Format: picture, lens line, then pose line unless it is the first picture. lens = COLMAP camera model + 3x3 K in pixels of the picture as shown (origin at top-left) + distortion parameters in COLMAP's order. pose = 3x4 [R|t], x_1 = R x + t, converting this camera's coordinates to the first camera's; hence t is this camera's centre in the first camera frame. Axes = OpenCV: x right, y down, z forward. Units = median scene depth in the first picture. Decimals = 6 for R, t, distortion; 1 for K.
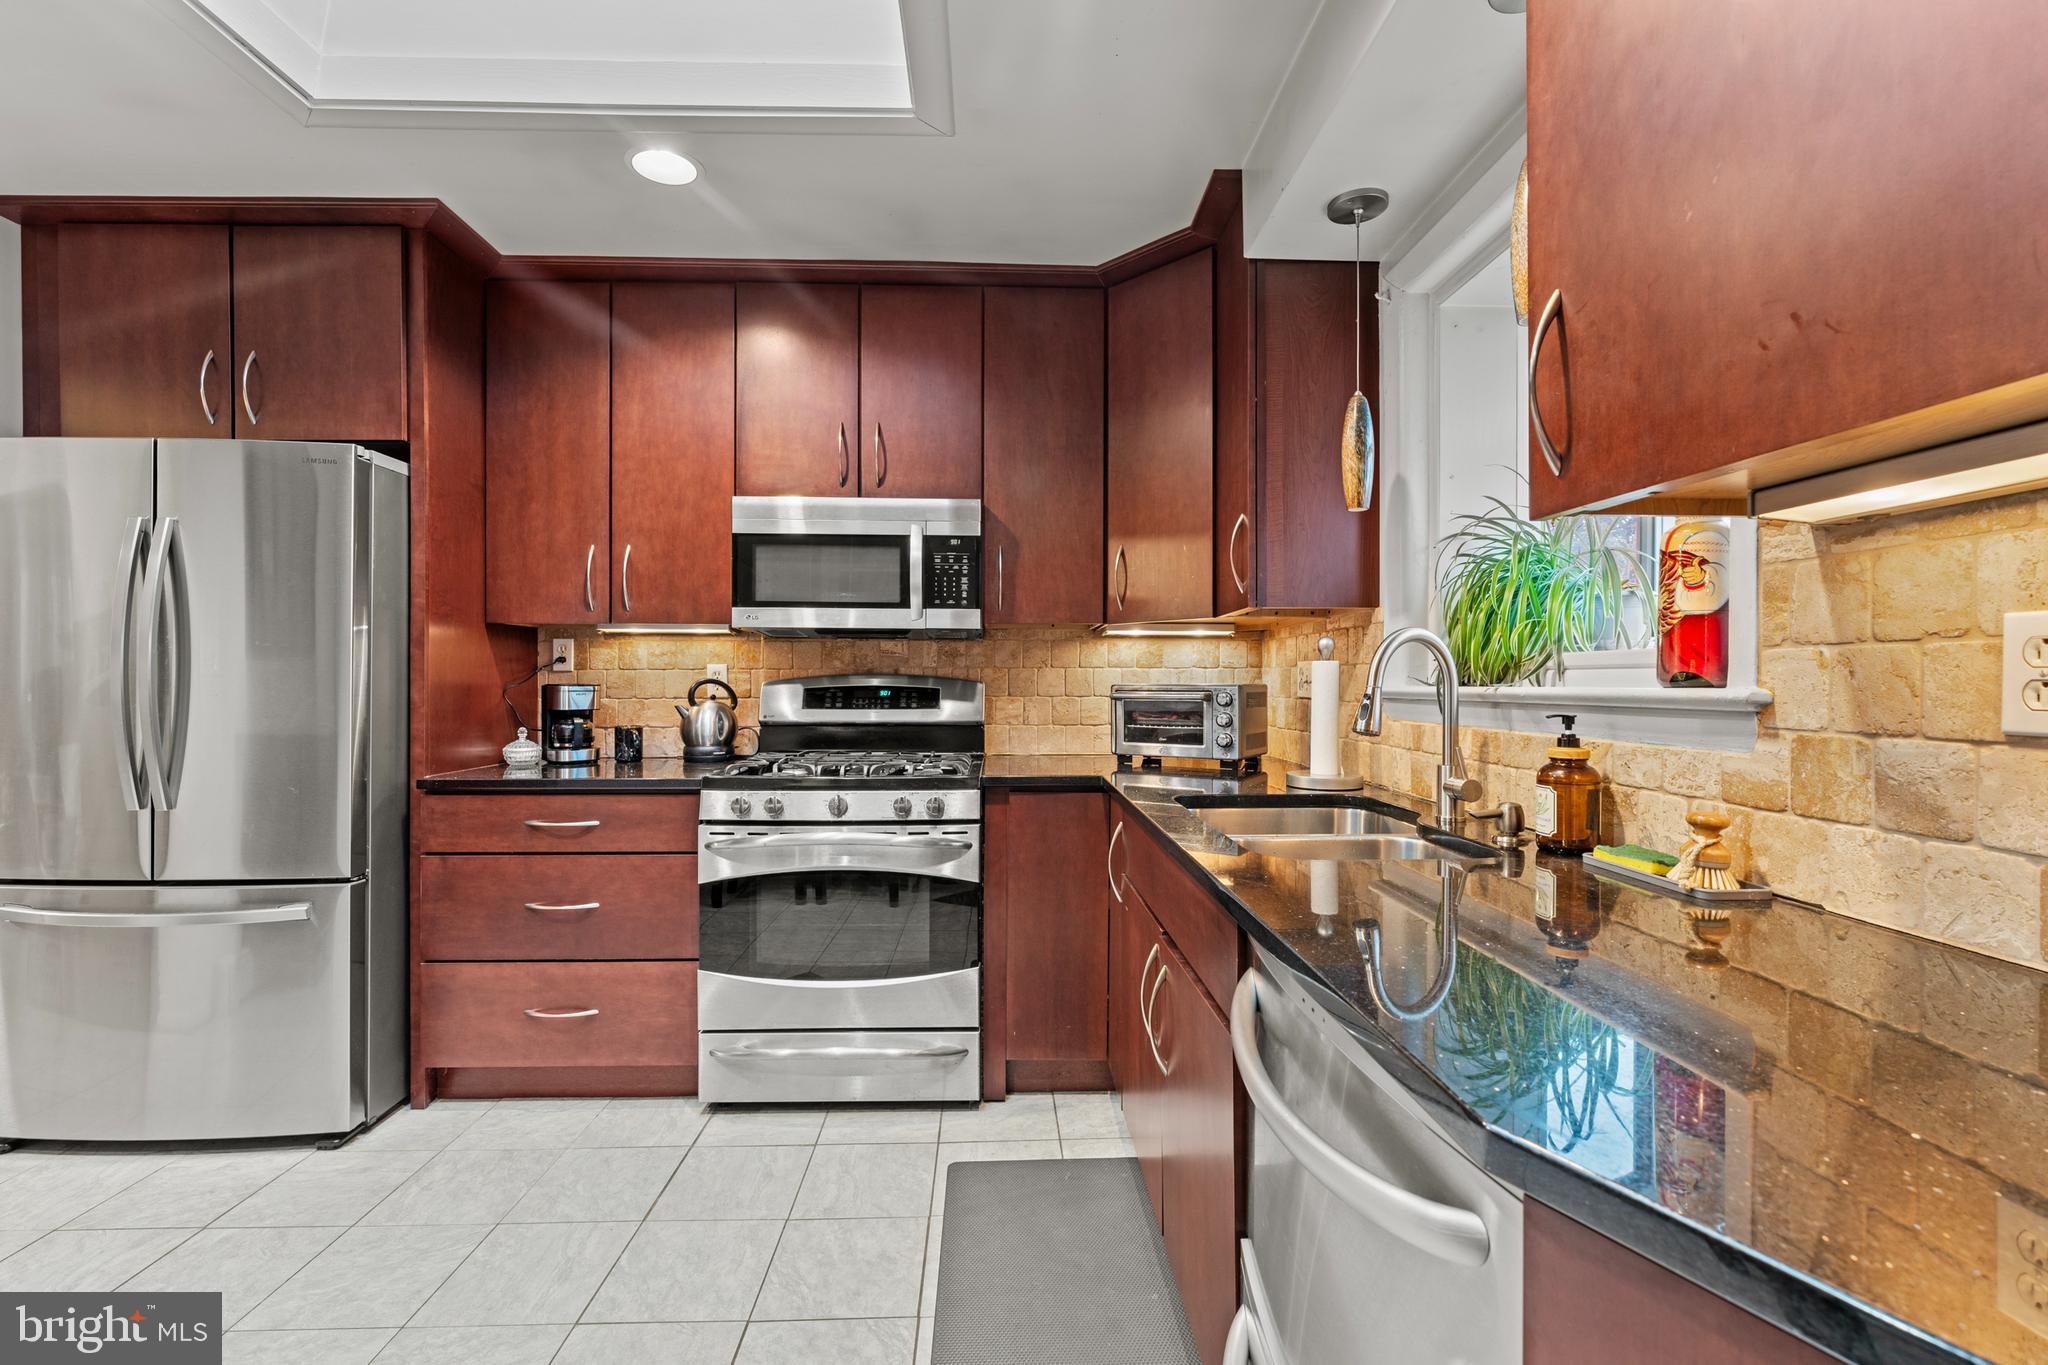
lens RADIAL K [[882.6, 0, 1022.7], [0, 882.6, 686.3], [0, 0, 1]] dist [-0.007765, -0.000041]
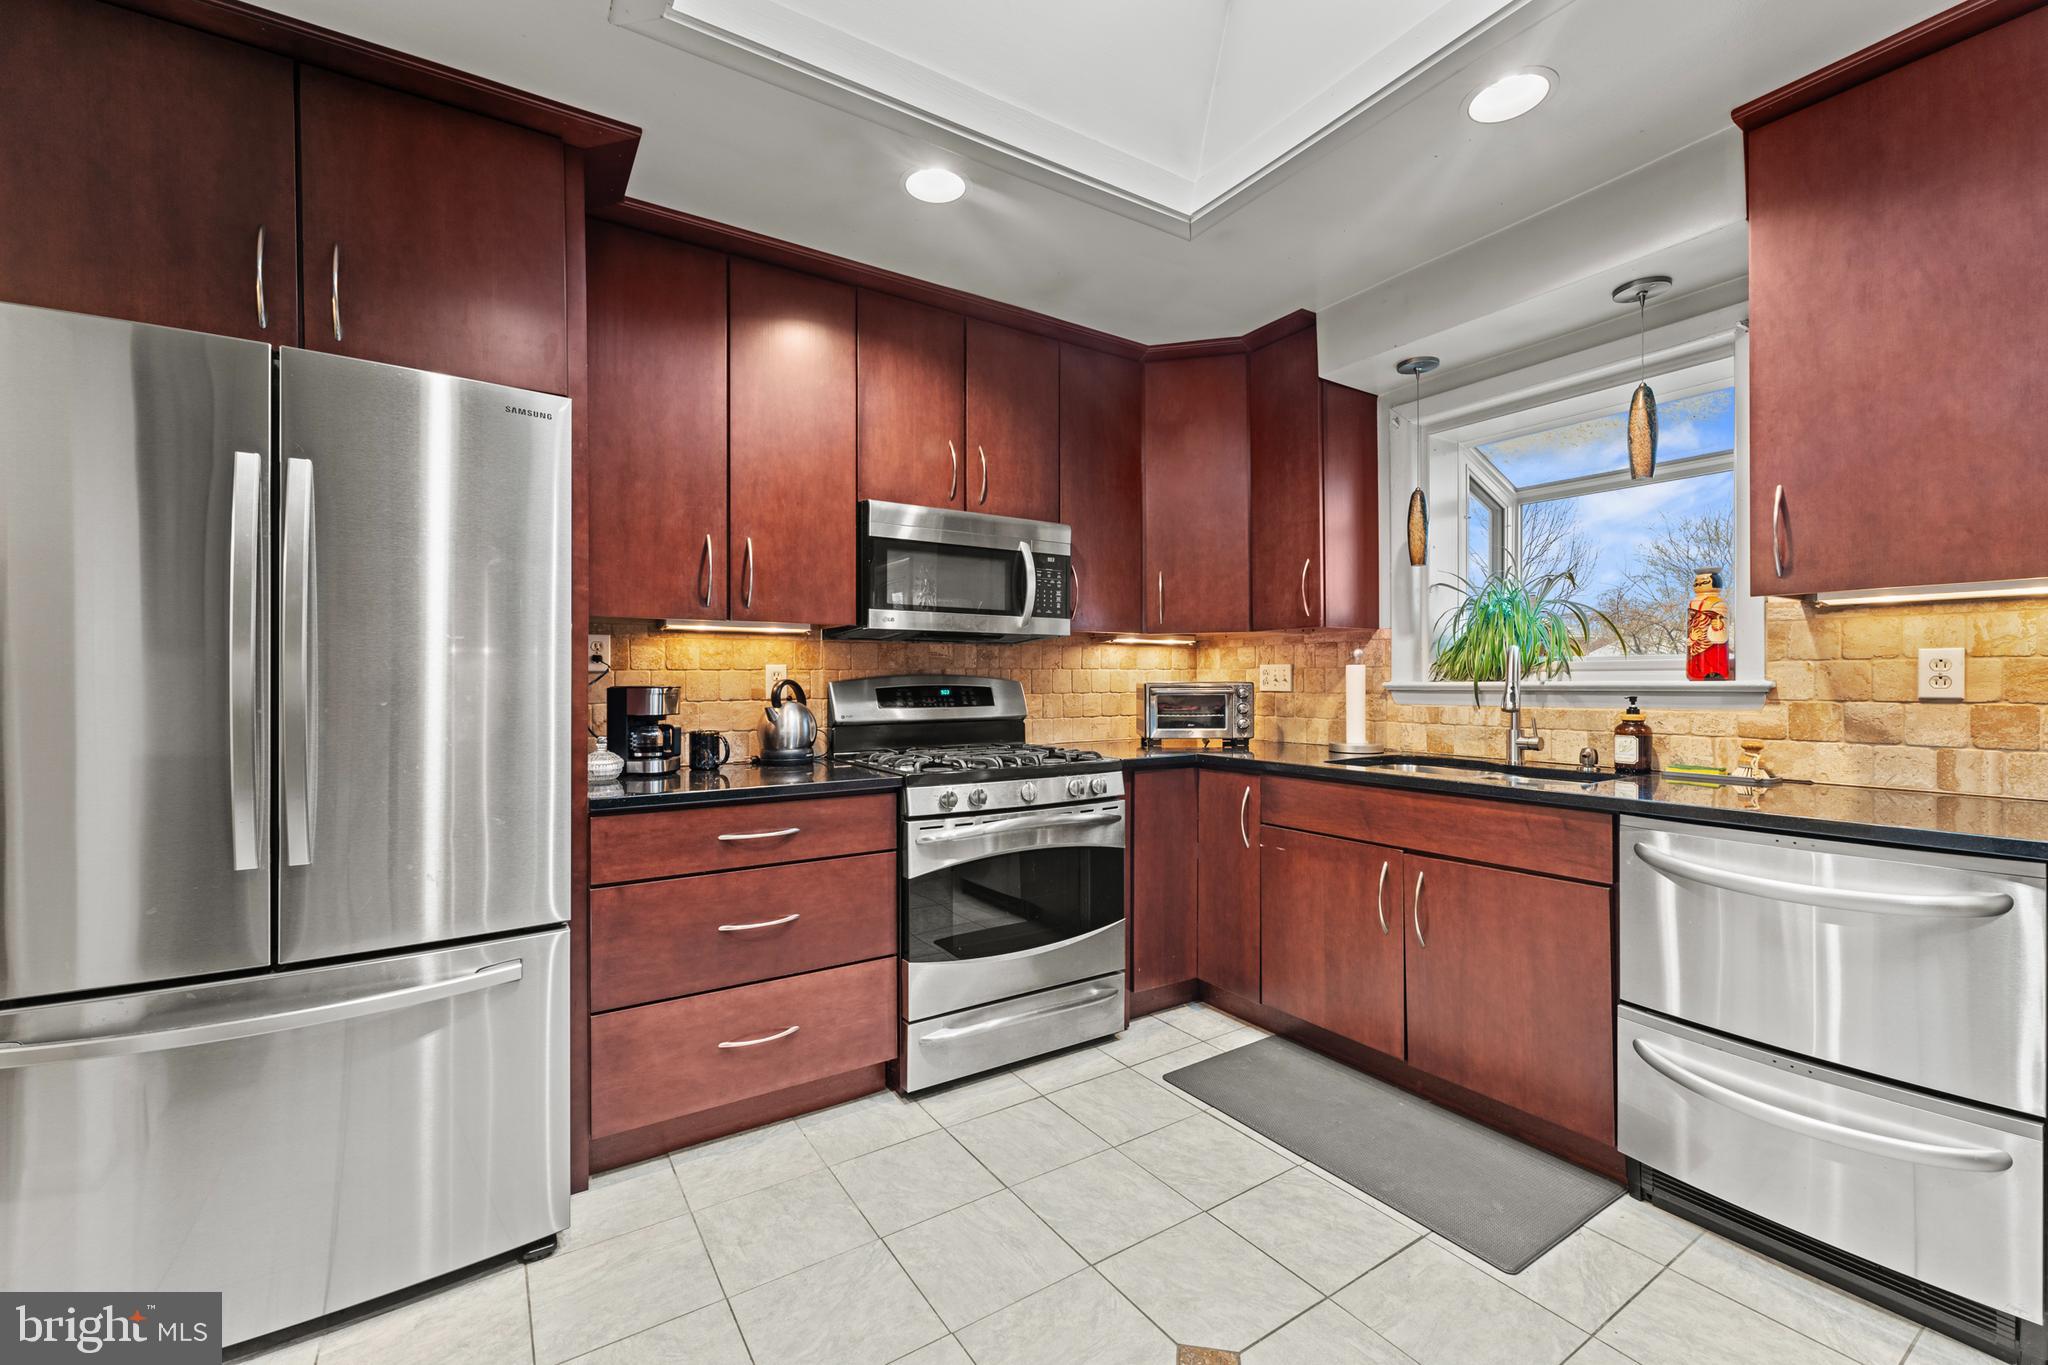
lens RADIAL K [[826.9, 0, 1023.4], [0, 826.9, 684.5], [0, 0, 1]] dist [-0.009165, 0.001853]
pose [[0.858978, -0.007232, 0.511961, -0.731332], [0.008219, 0.999966, 0.000335, -0.001783], [-0.511946, 0.003920, 0.859009, 0.102503]]
